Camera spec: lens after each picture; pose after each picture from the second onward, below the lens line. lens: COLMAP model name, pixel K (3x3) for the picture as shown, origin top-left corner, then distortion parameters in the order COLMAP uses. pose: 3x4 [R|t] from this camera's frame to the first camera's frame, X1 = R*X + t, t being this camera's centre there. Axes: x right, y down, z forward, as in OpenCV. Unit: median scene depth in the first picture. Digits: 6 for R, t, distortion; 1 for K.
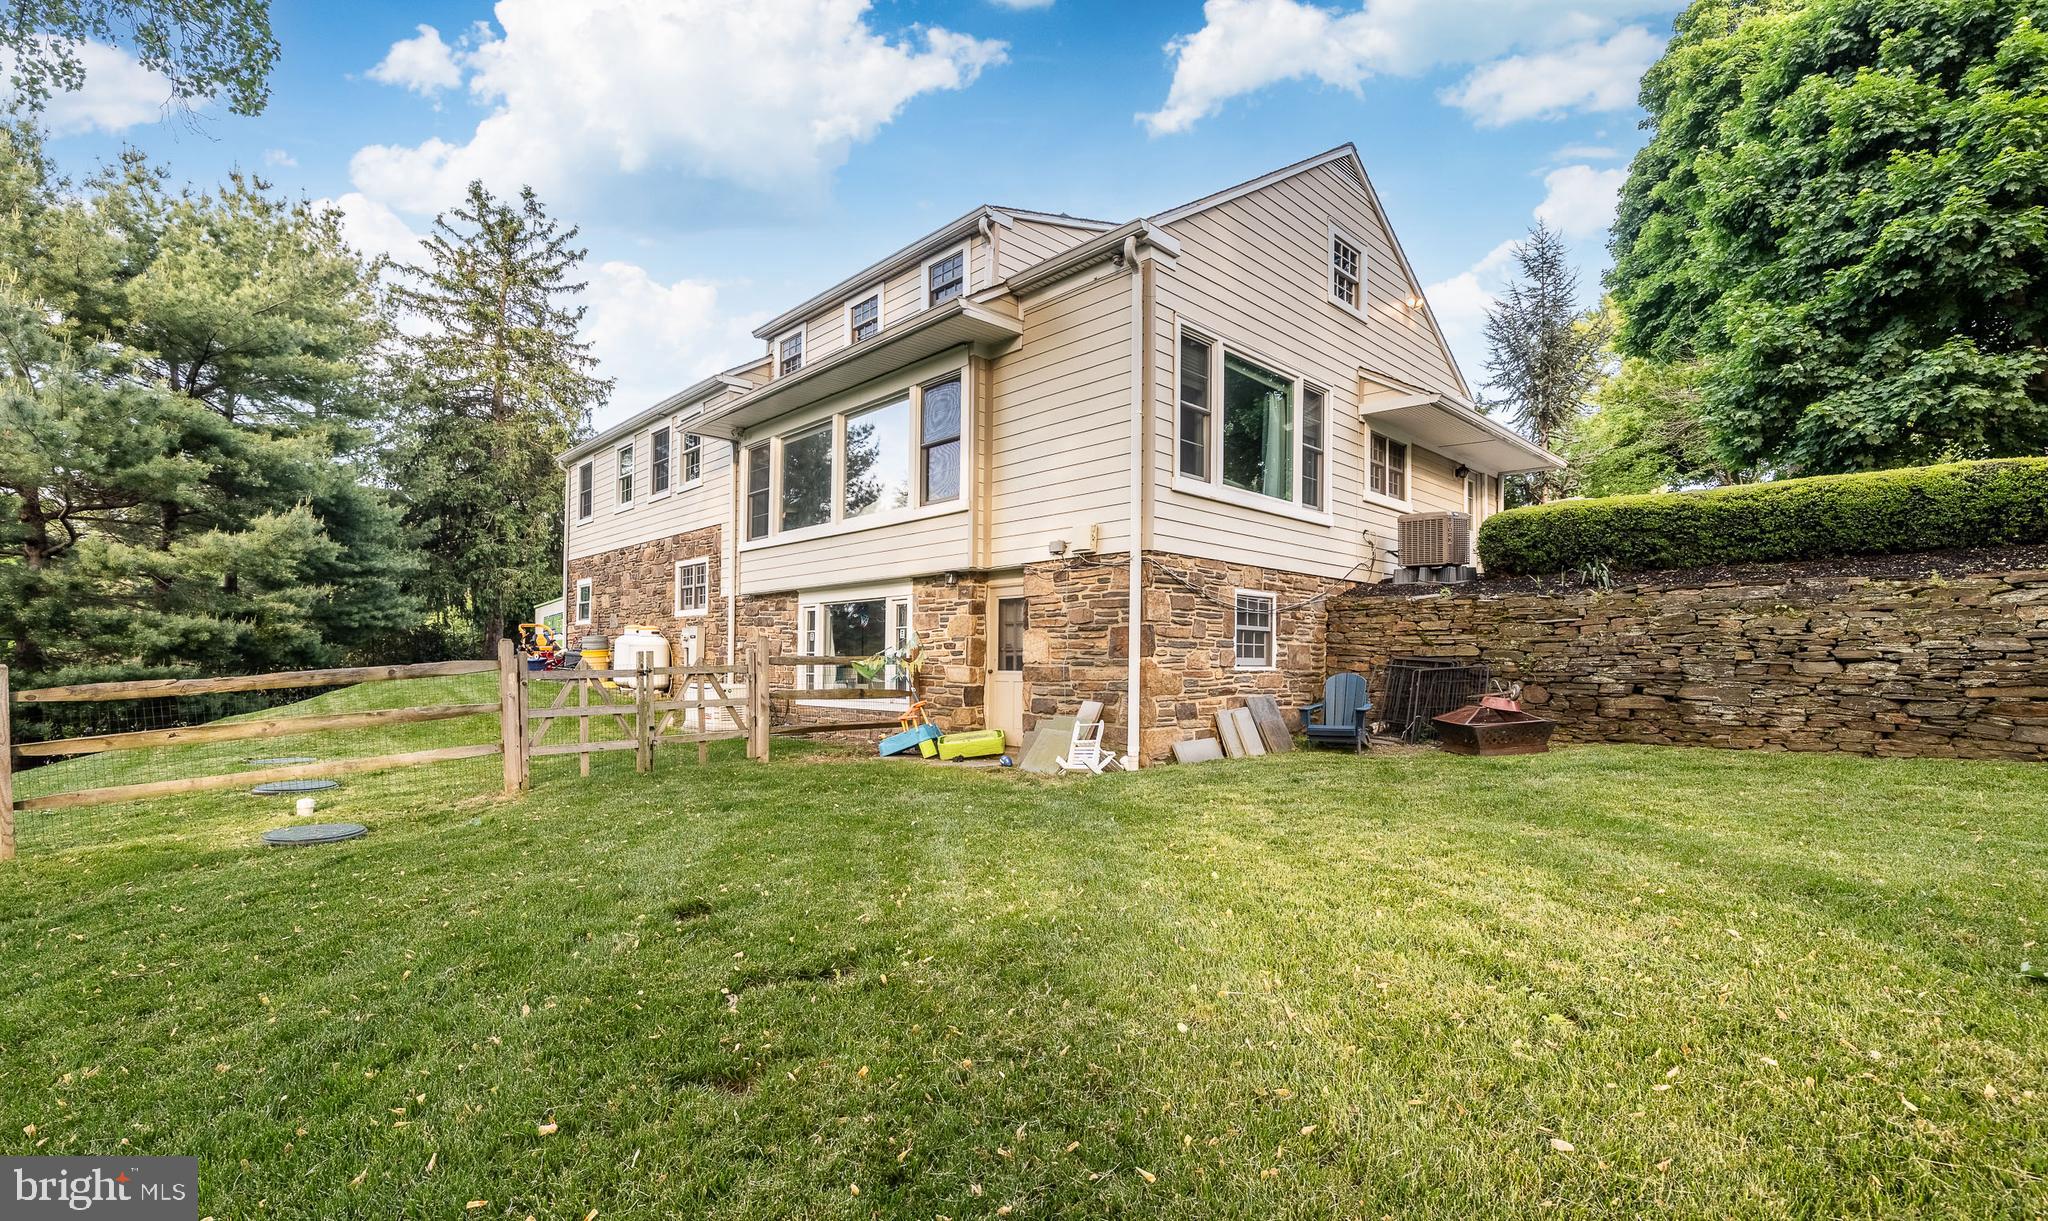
lens RADIAL K [[876.7, 0, 1015.5], [0, 876.7, 638.1], [0, 0, 1]] dist [-0.006542, 0.000445]
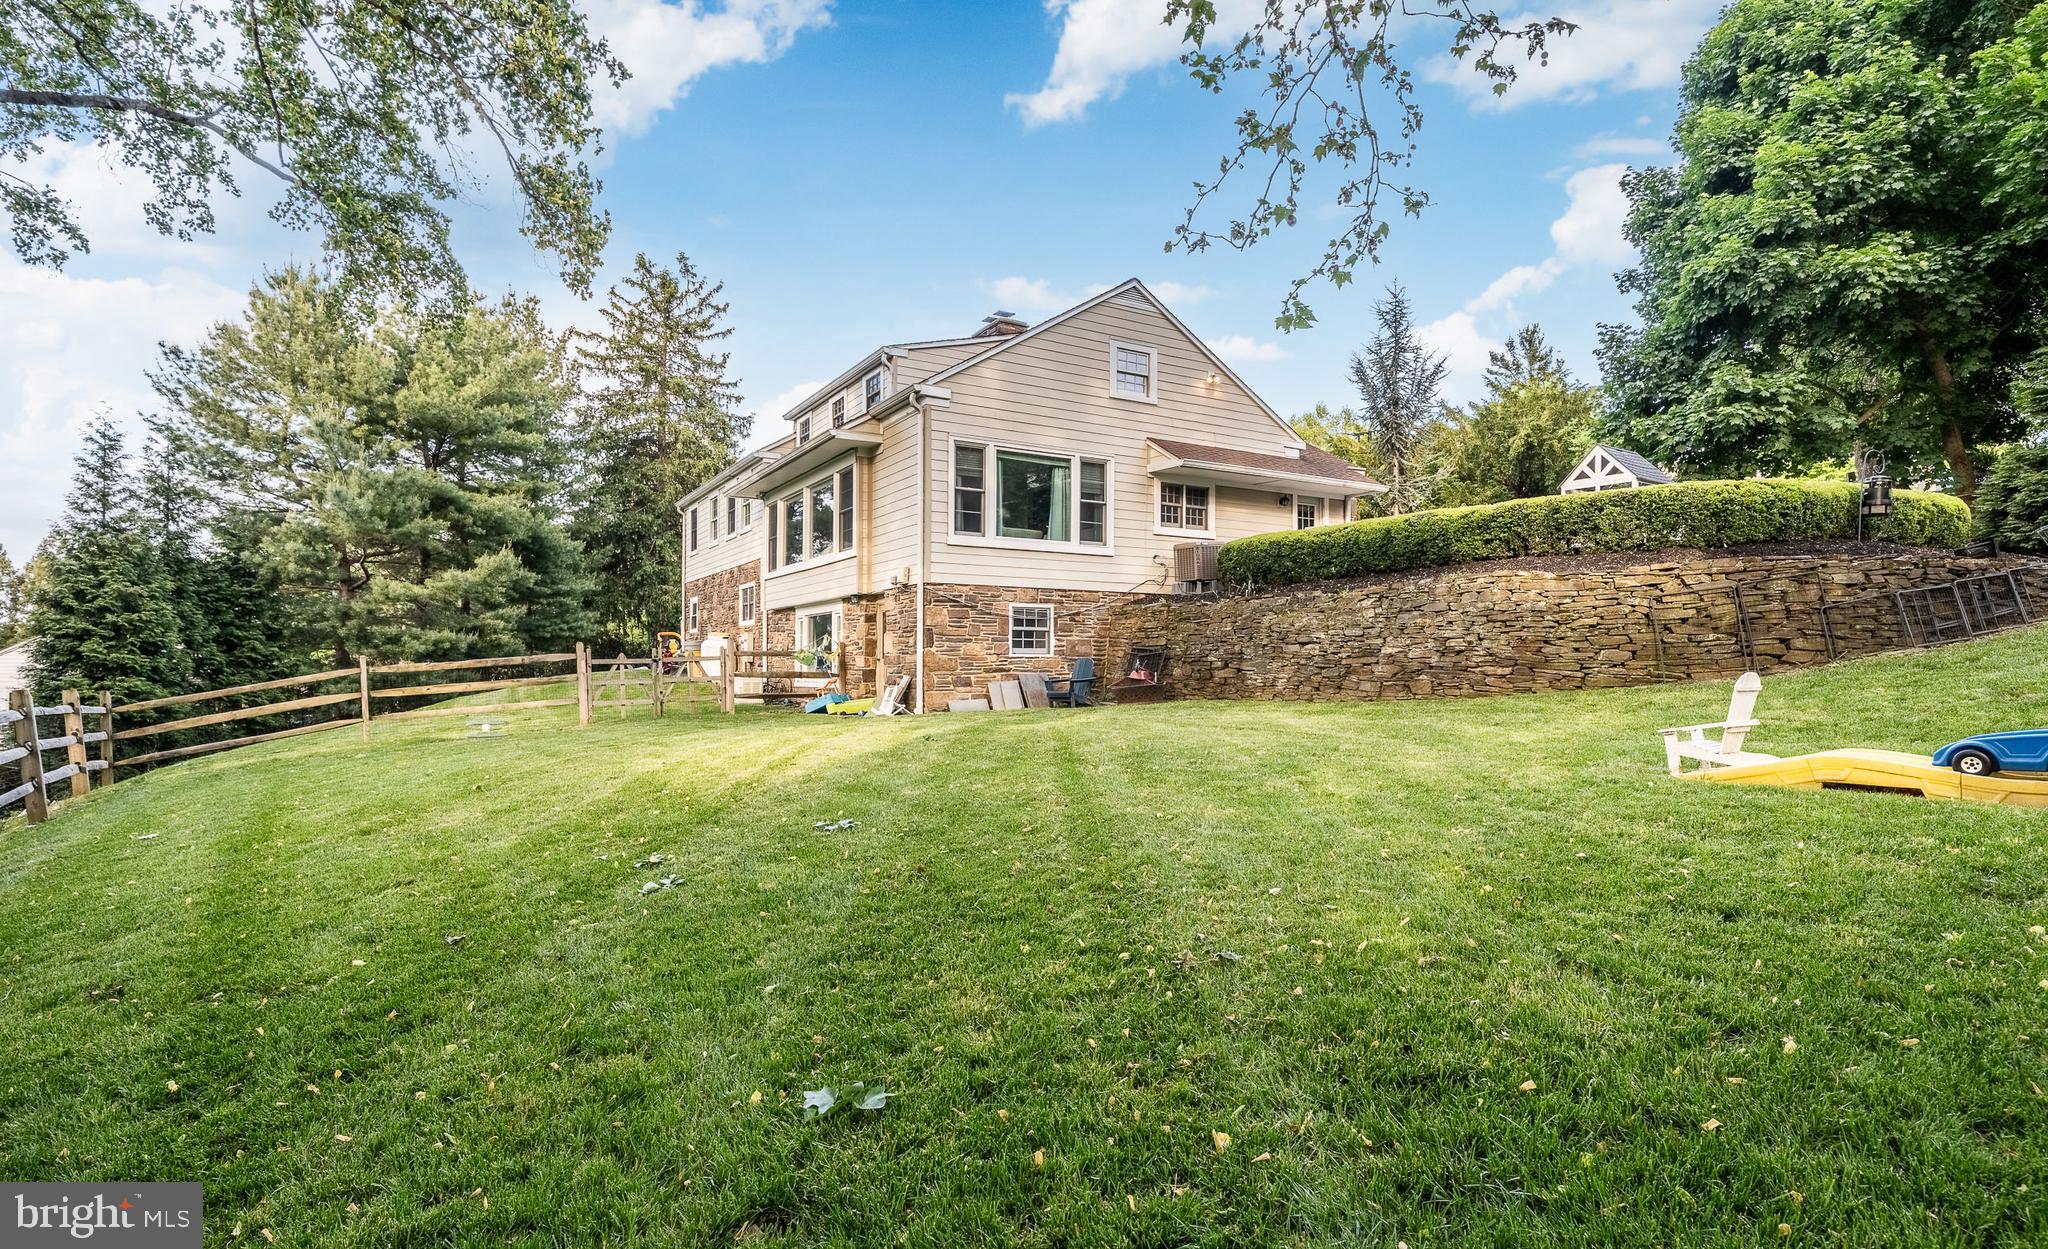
lens RADIAL K [[985.8, 0, 1021.2], [0, 985.8, 643.4], [0, 0, 1]] dist [-0.000972, 0.000686]
pose [[0.974288, -0.013793, -0.224885, 0.457794], [0.014669, 0.999890, 0.002228, 0.007217], [0.224830, -0.005470, 0.974383, -0.472013]]
